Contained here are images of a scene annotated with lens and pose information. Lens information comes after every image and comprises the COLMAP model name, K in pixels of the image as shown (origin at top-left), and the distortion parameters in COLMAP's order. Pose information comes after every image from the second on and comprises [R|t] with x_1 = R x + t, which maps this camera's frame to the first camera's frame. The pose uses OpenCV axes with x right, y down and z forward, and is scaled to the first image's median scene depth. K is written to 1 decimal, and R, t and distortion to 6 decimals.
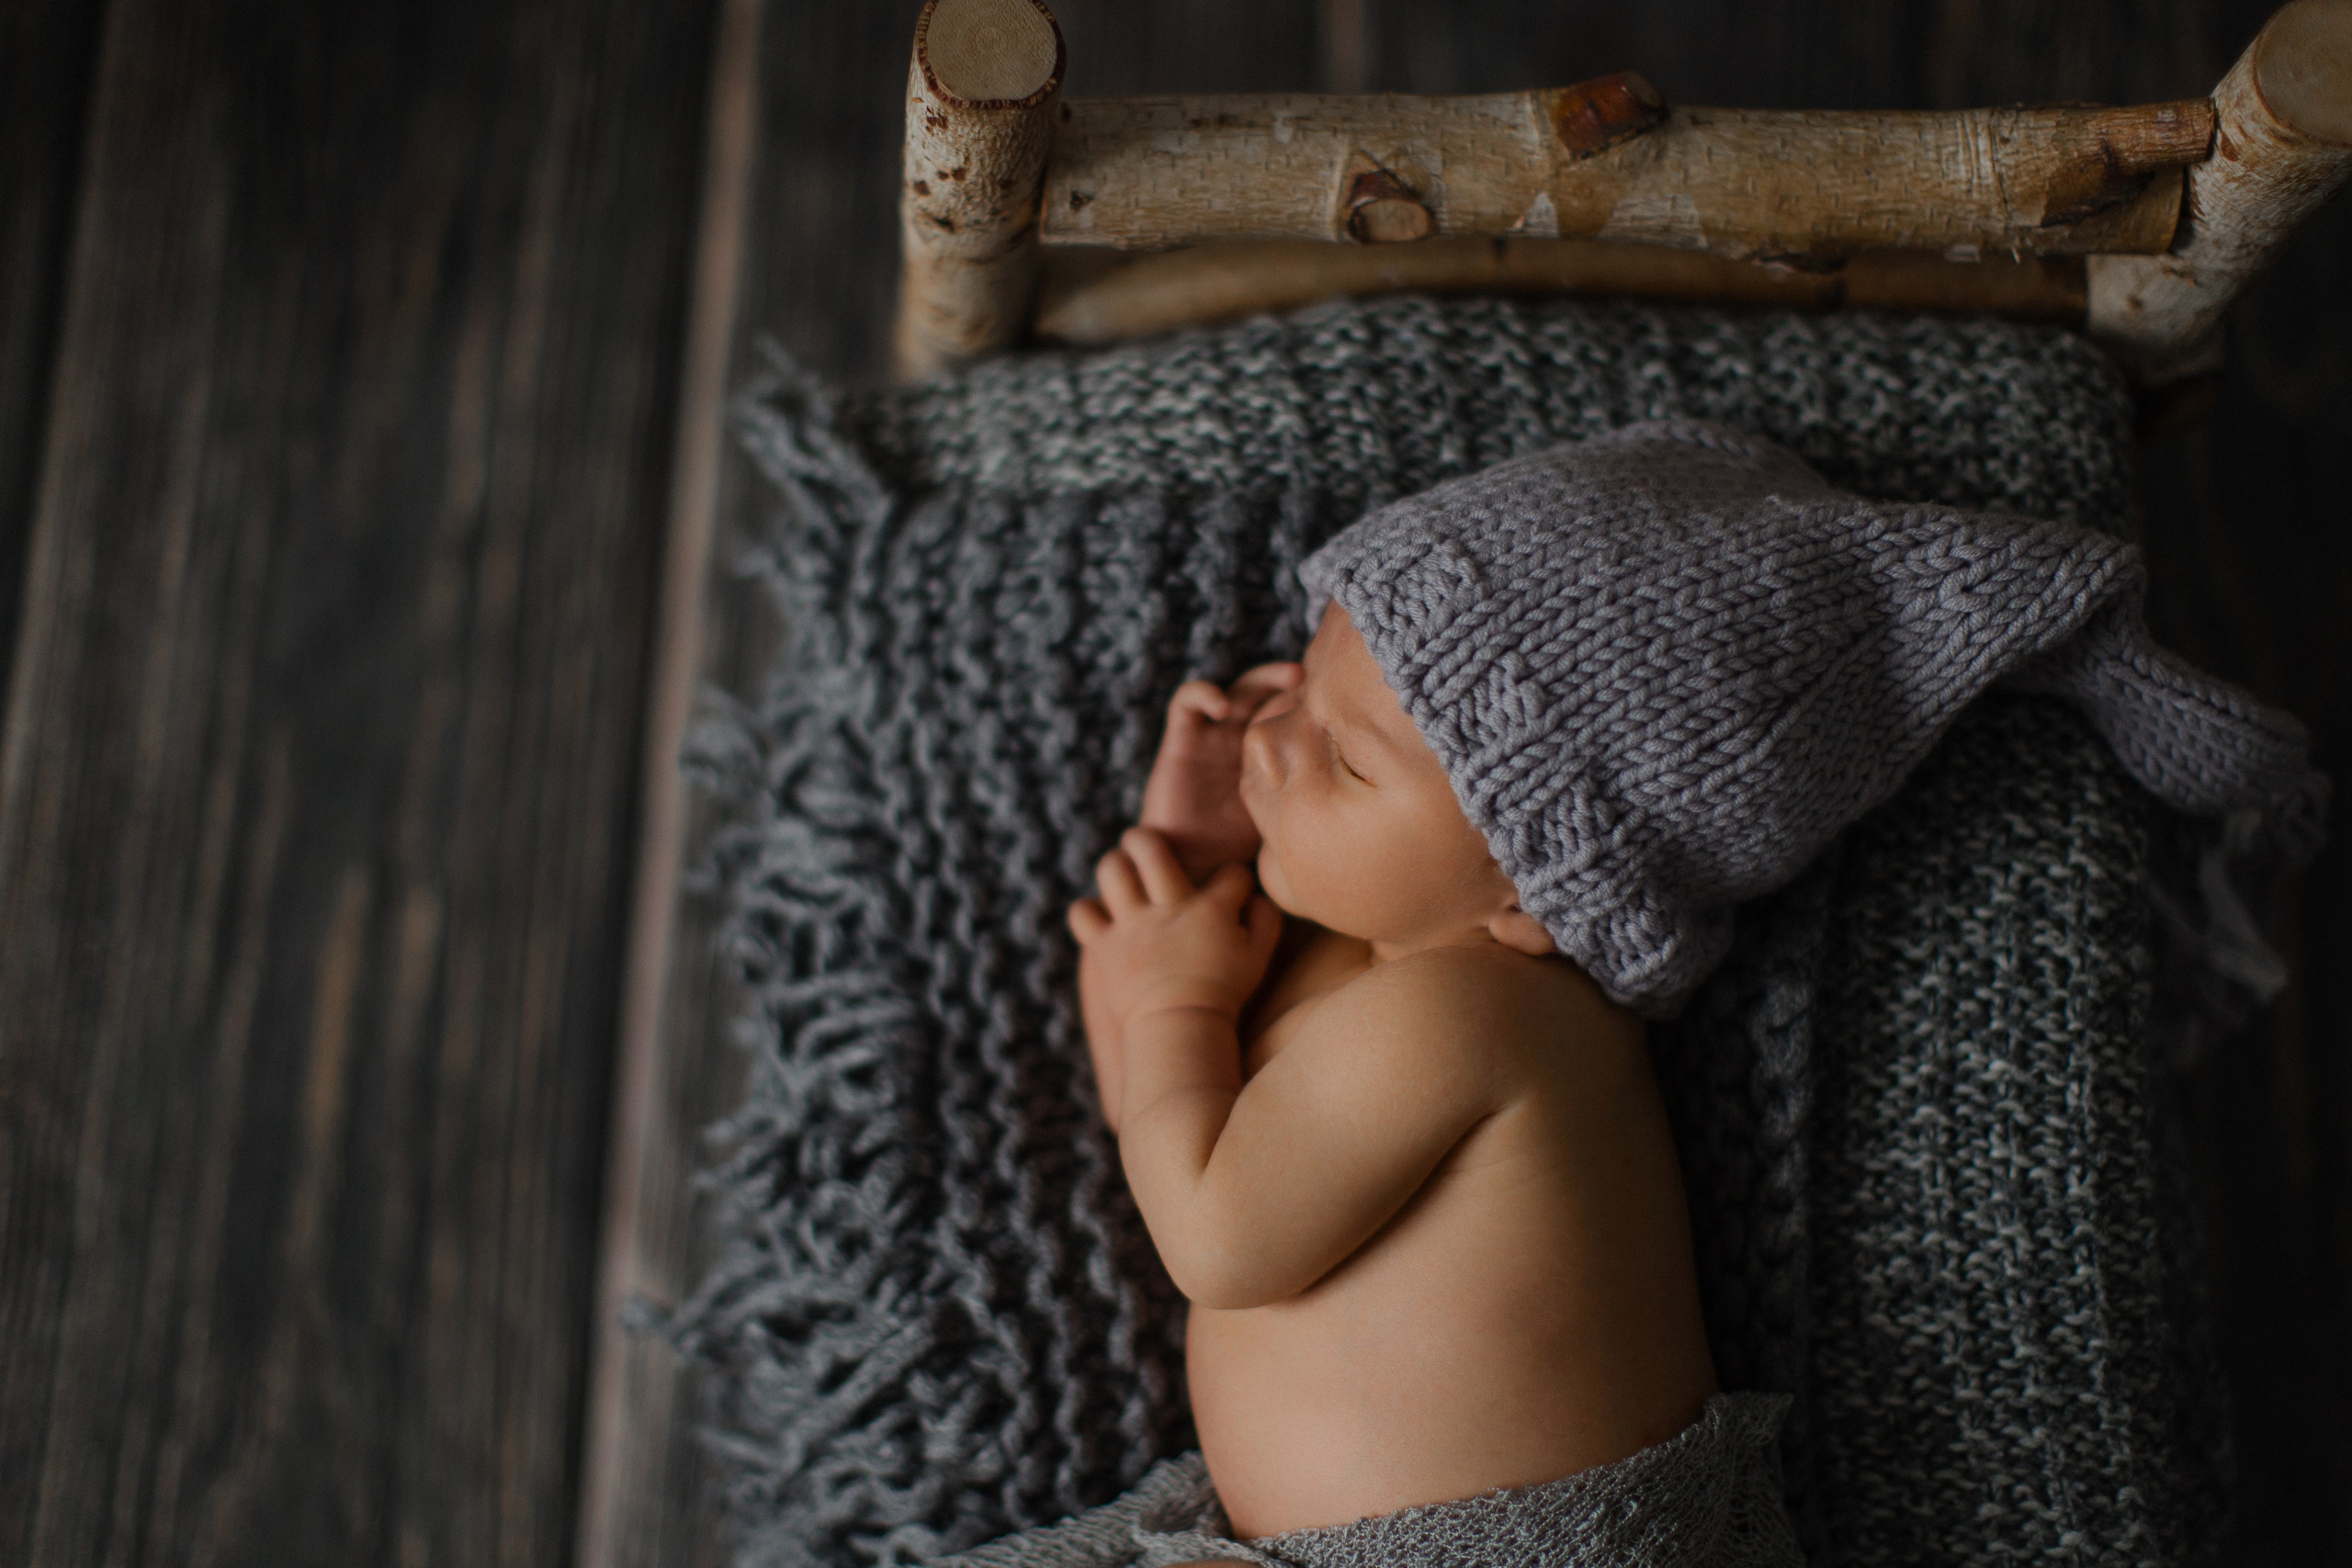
lens RADIAL K [[3636.0, 0, 1176.0], [0, 3636.0, 784.0], [0, 0, 1]] dist [-0.033286, 0.032355]
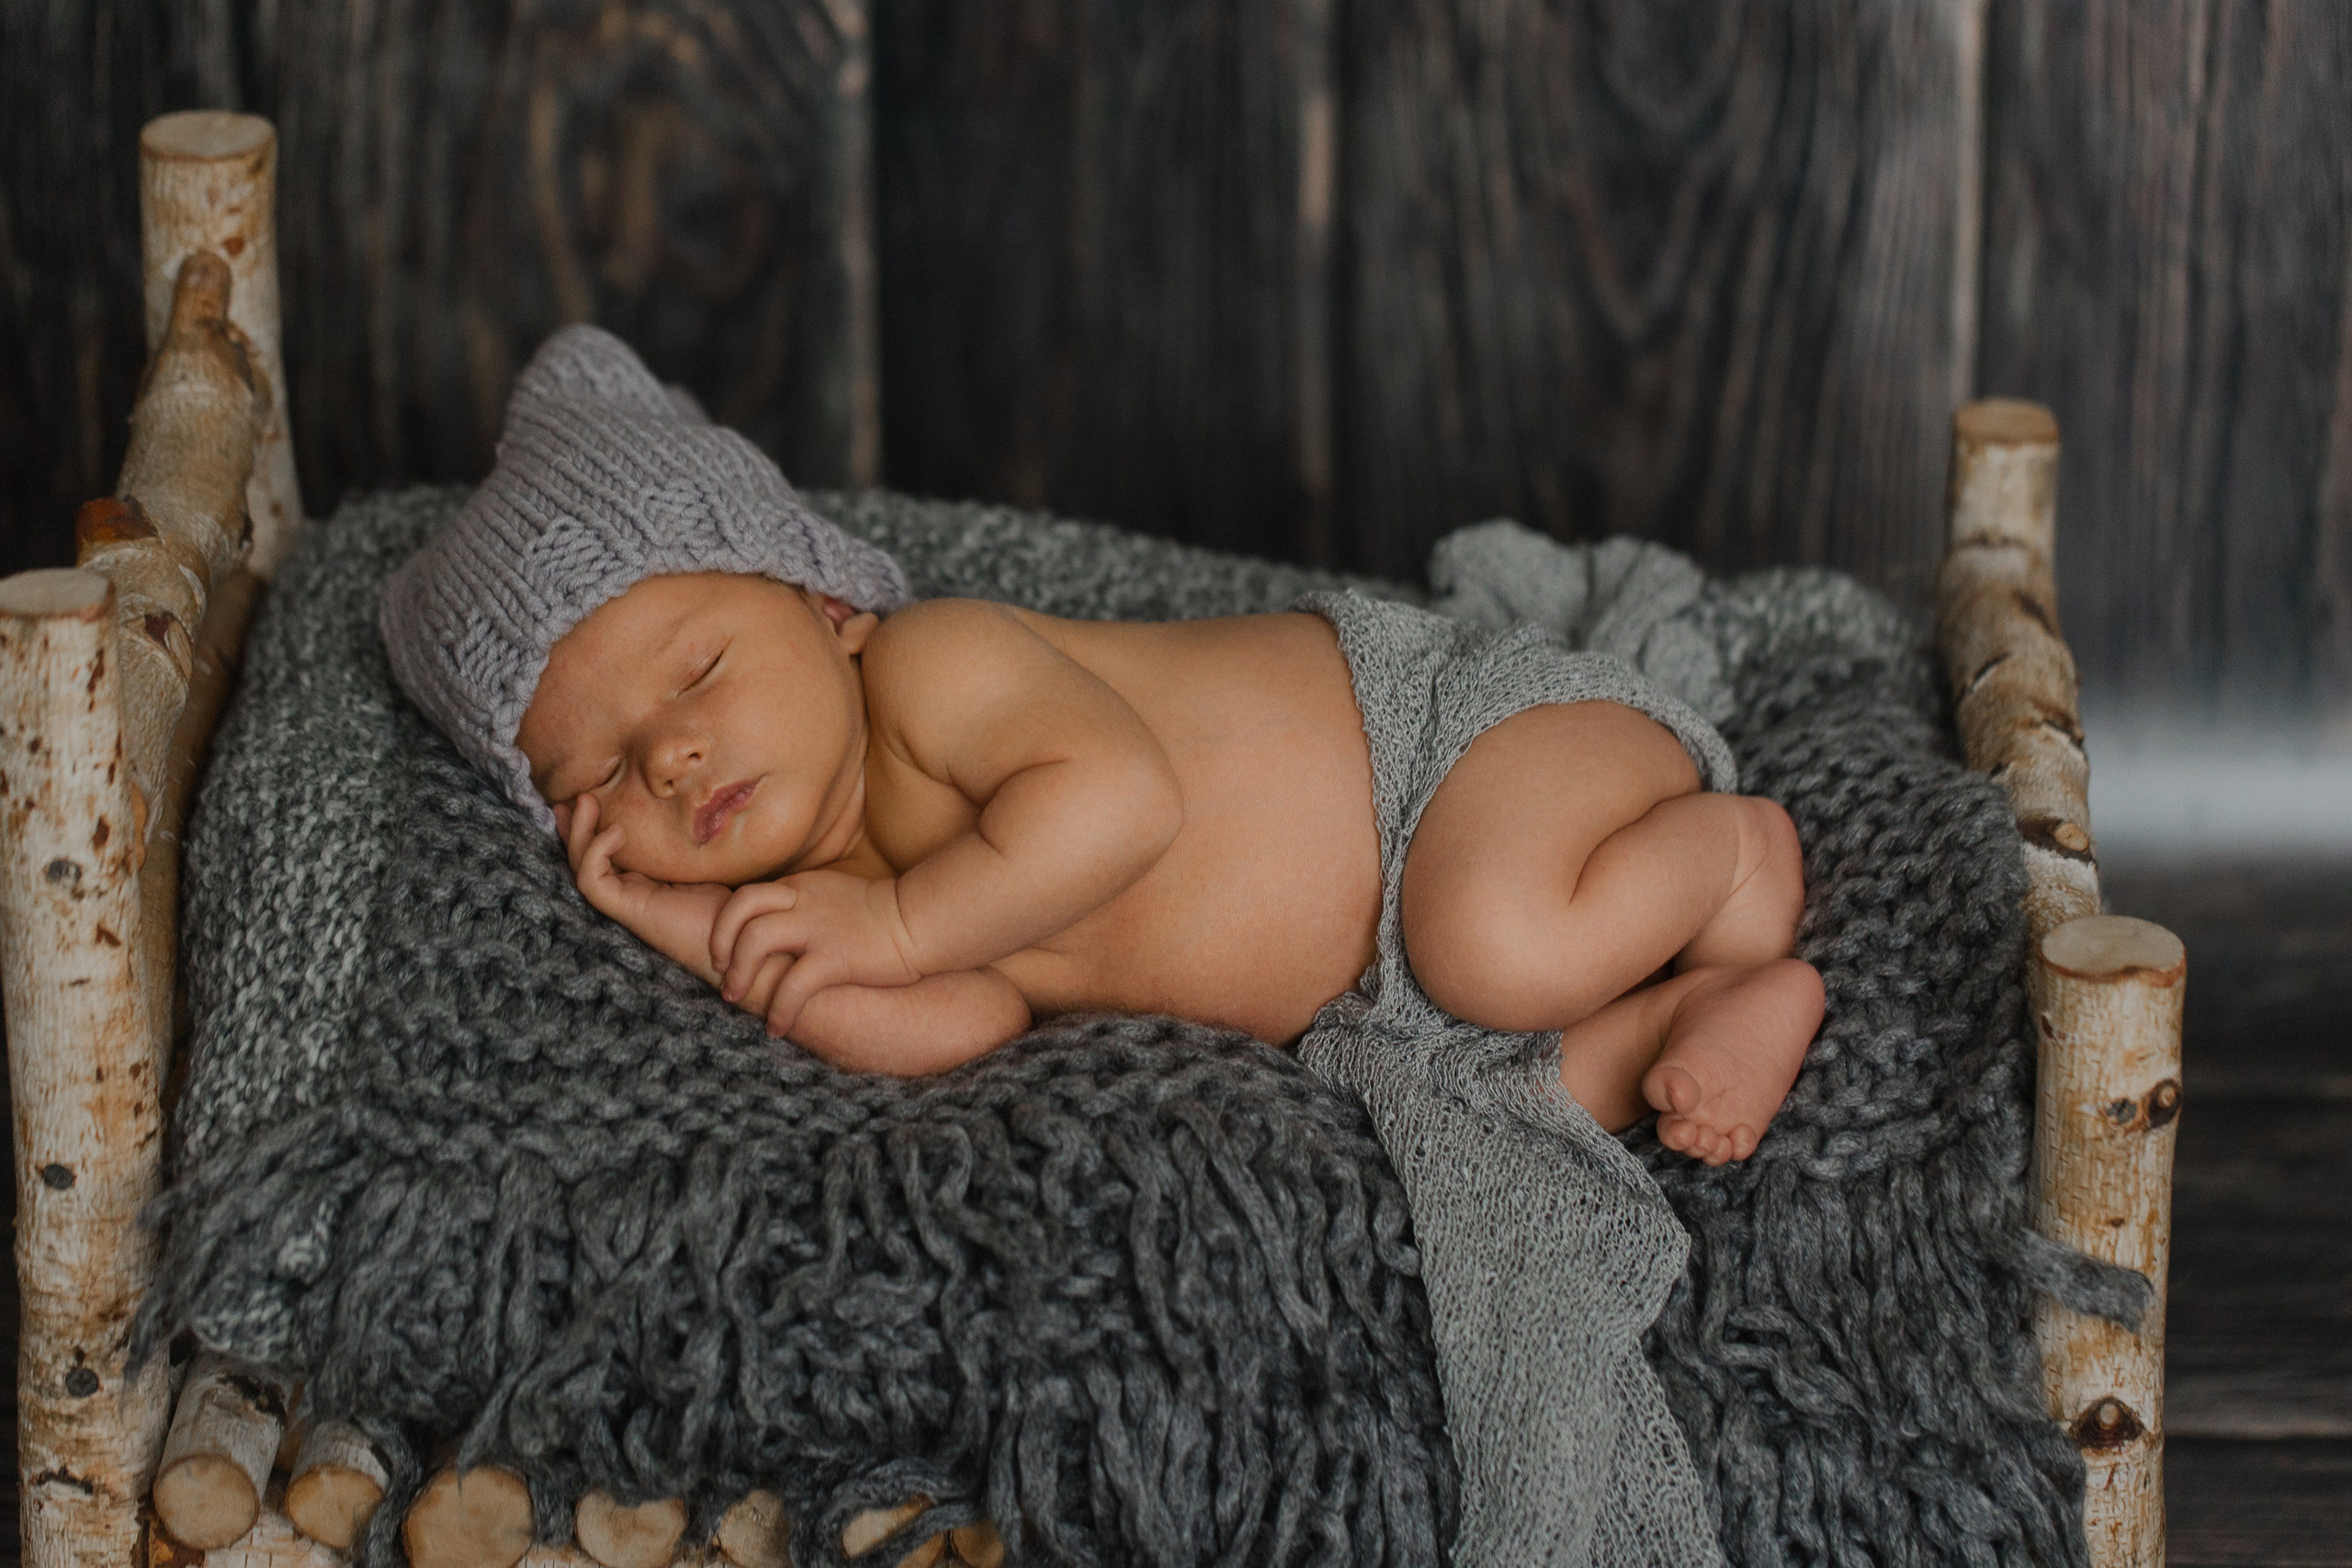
lens RADIAL K [[7323.3, 0, 1319.9], [0, 7323.3, 730.2], [0, 0, 1]] dist [-0.119738, 1.925880]
pose [[-0.024595, -0.462334, 0.886364, -1.883109], [0.969044, 0.206850, 0.134784, -0.116352], [-0.245660, 0.862241, 0.442935, -0.016107]]
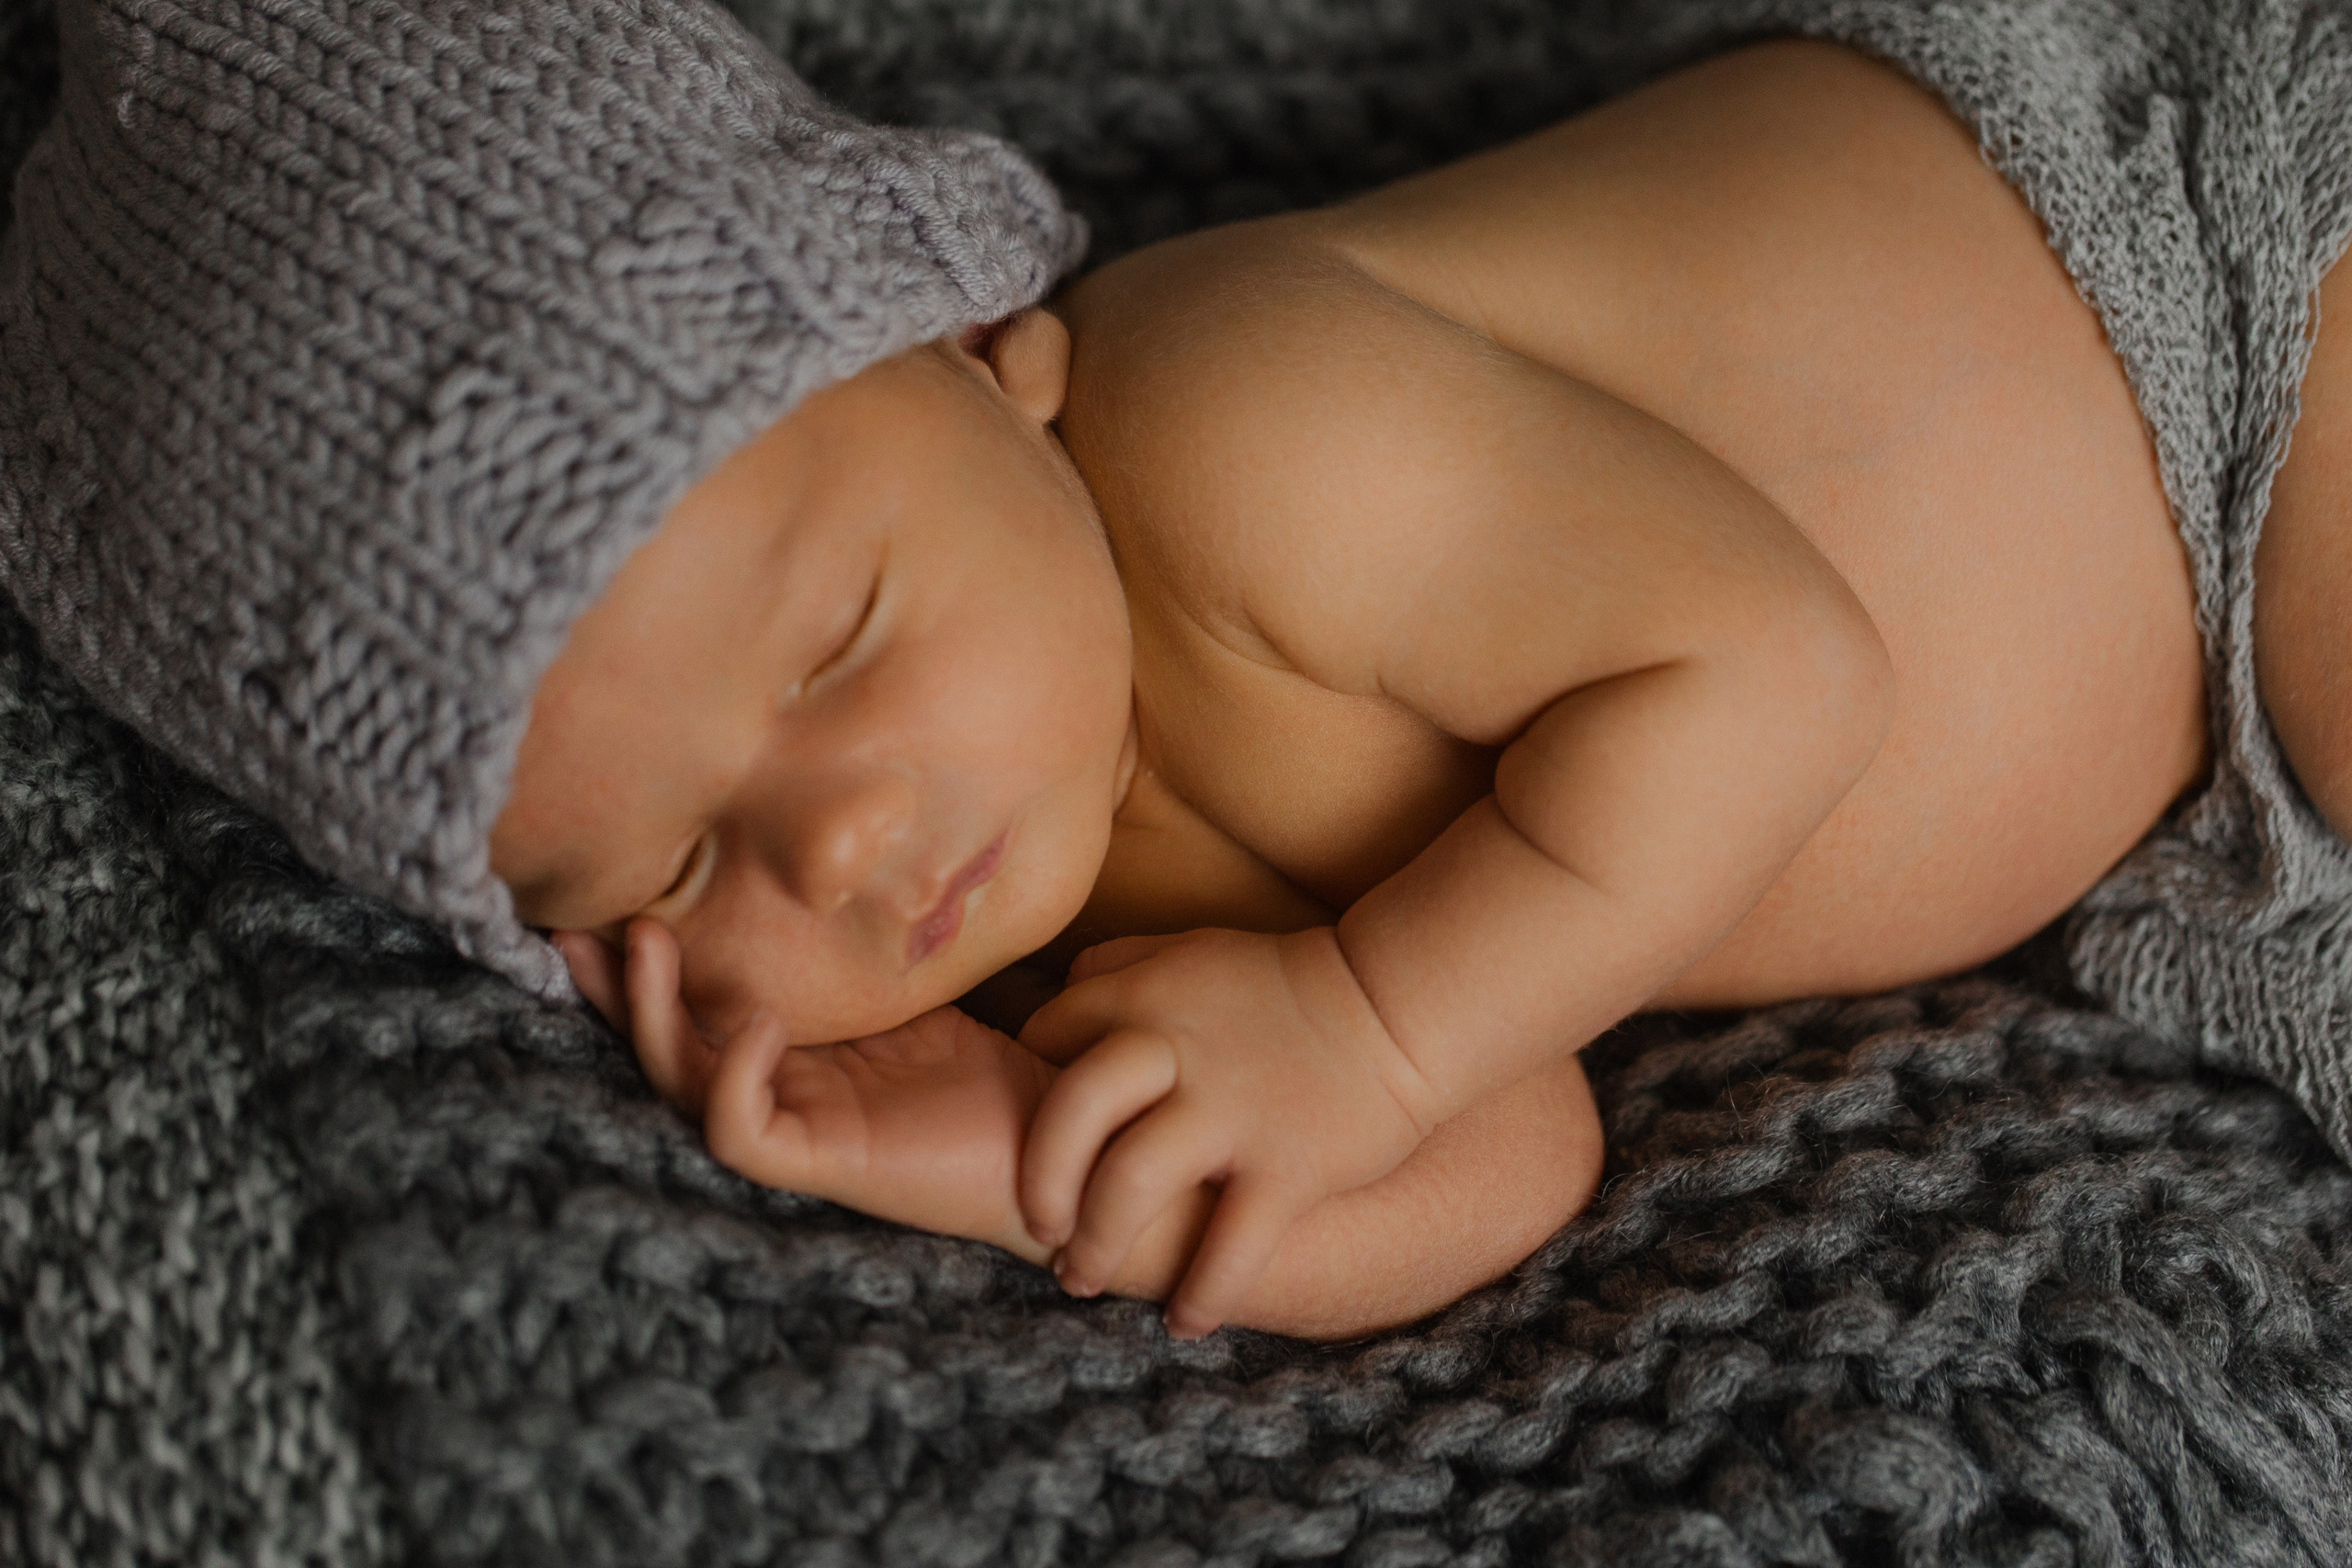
lens RADIAL K [[7627.9, 0, 1326.2], [0, 7627.9, 623.9], [0, 0, 1]] dist [-0.127404, 0.051631]
pose [[-0.369500, -0.696739, 0.614837, -0.617524], [0.901306, -0.107737, 0.419572, -0.382374], [-0.226092, 0.709188, 0.667784, 0.261538]]
